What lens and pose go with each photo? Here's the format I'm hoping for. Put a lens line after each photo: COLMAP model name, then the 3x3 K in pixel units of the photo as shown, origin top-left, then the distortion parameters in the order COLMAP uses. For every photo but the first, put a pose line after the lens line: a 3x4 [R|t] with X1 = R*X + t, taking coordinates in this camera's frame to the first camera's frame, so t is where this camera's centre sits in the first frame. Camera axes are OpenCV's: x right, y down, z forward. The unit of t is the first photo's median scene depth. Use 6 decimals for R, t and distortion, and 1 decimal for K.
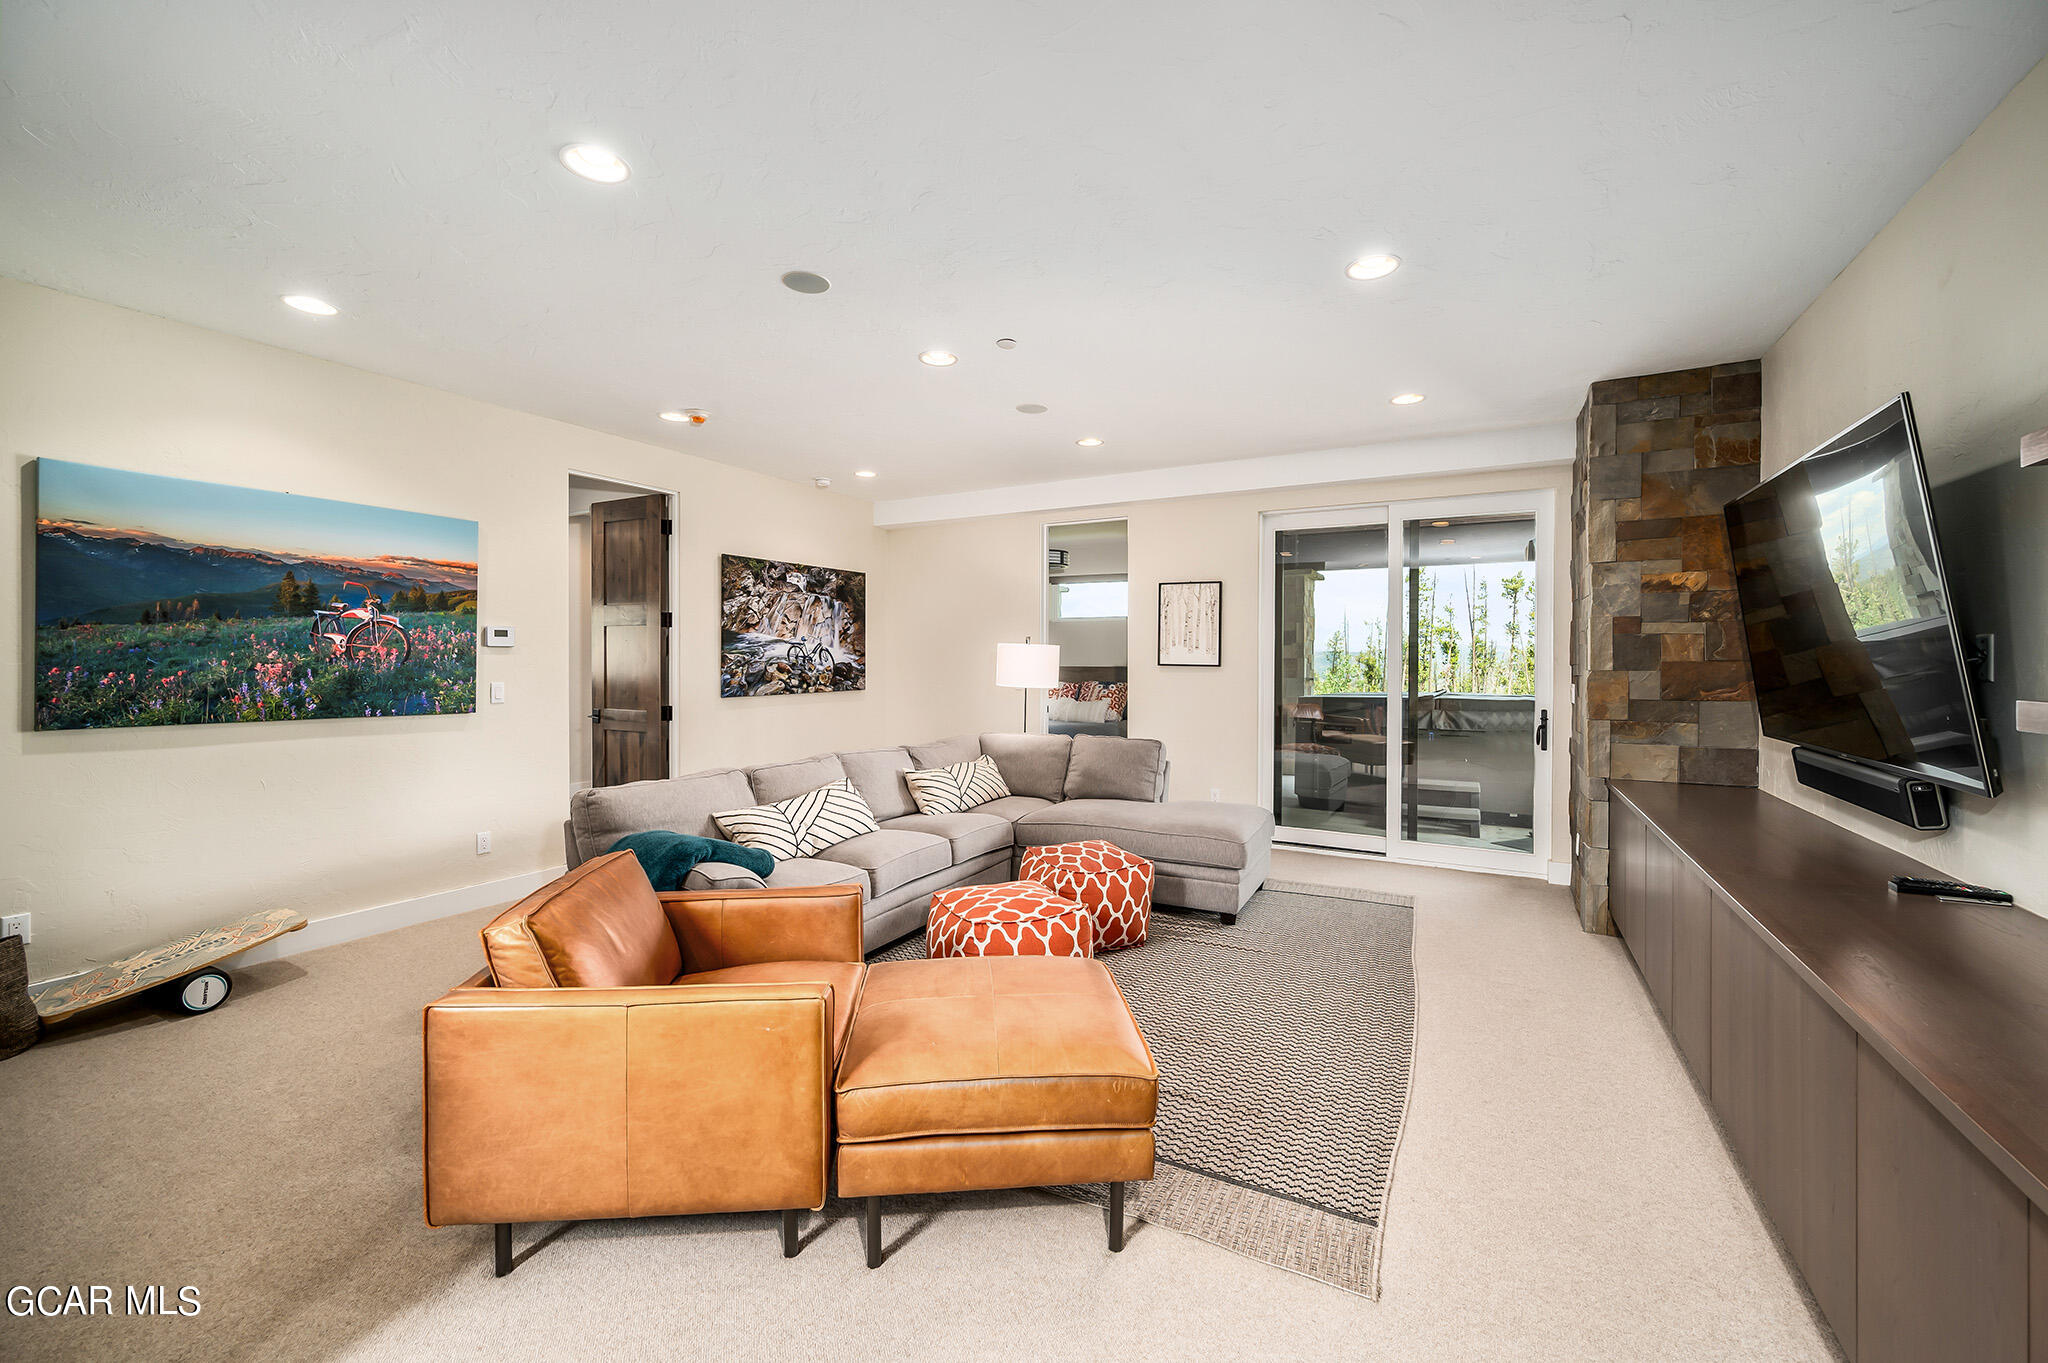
lens RADIAL K [[818.7, 0, 1025.8], [0, 818.7, 668.2], [0, 0, 1]] dist [-0.018261, -0.000166]
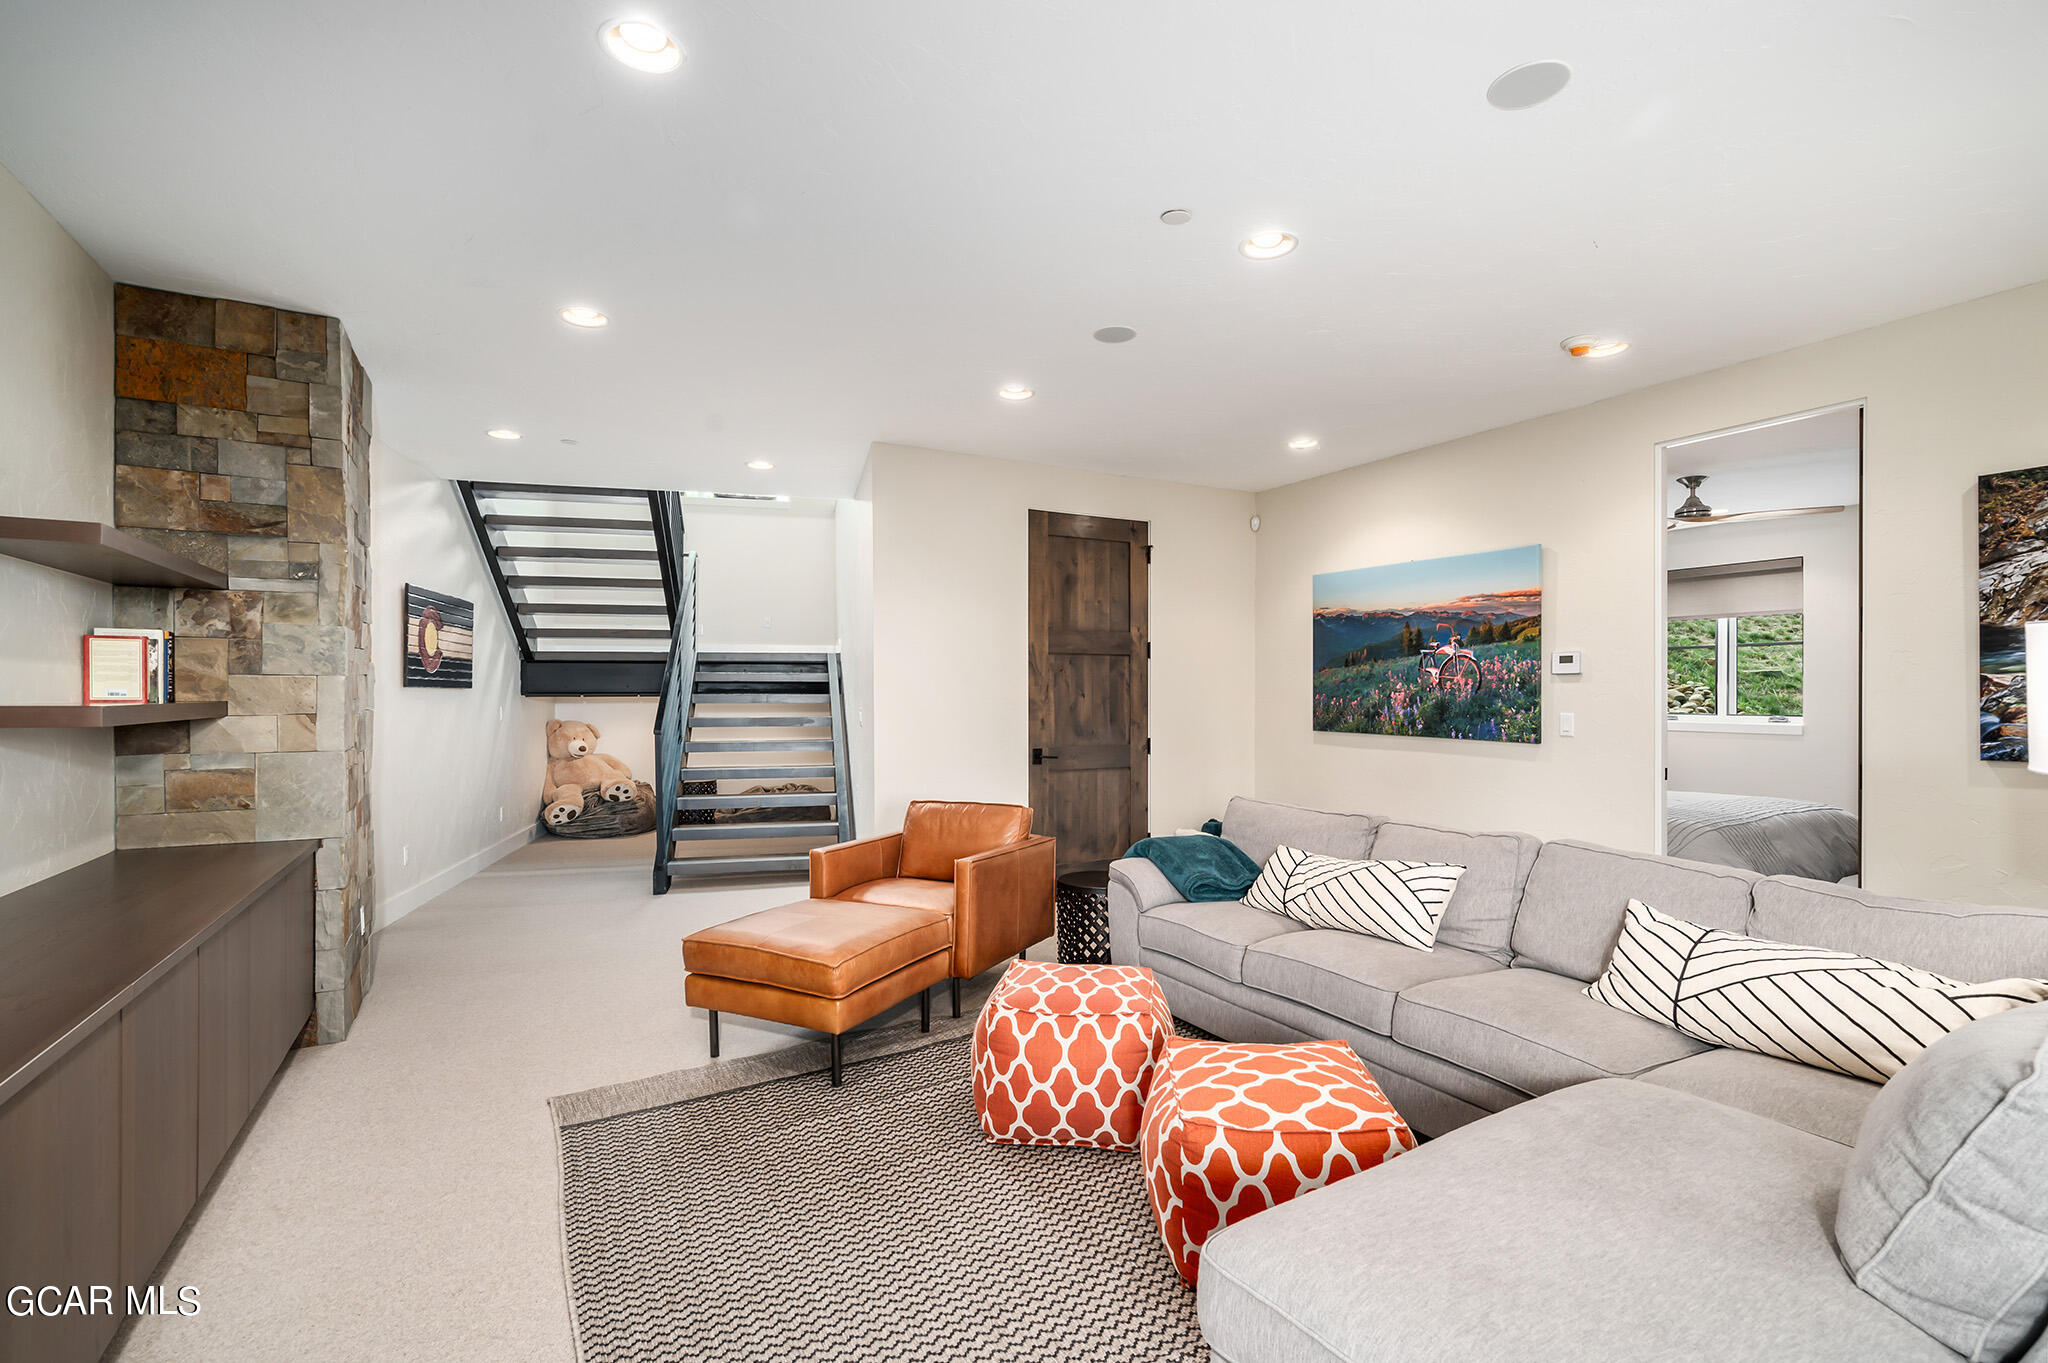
lens RADIAL K [[940.6, 0, 1027.5], [0, 940.6, 688.9], [0, 0, 1]] dist [0.000104, 0.000015]
pose [[-0.537584, -0.007531, -0.843176, 0.649935], [-0.009700, 0.999949, -0.002747, -0.001226], [0.843154, 0.006702, -0.537630, 1.211947]]
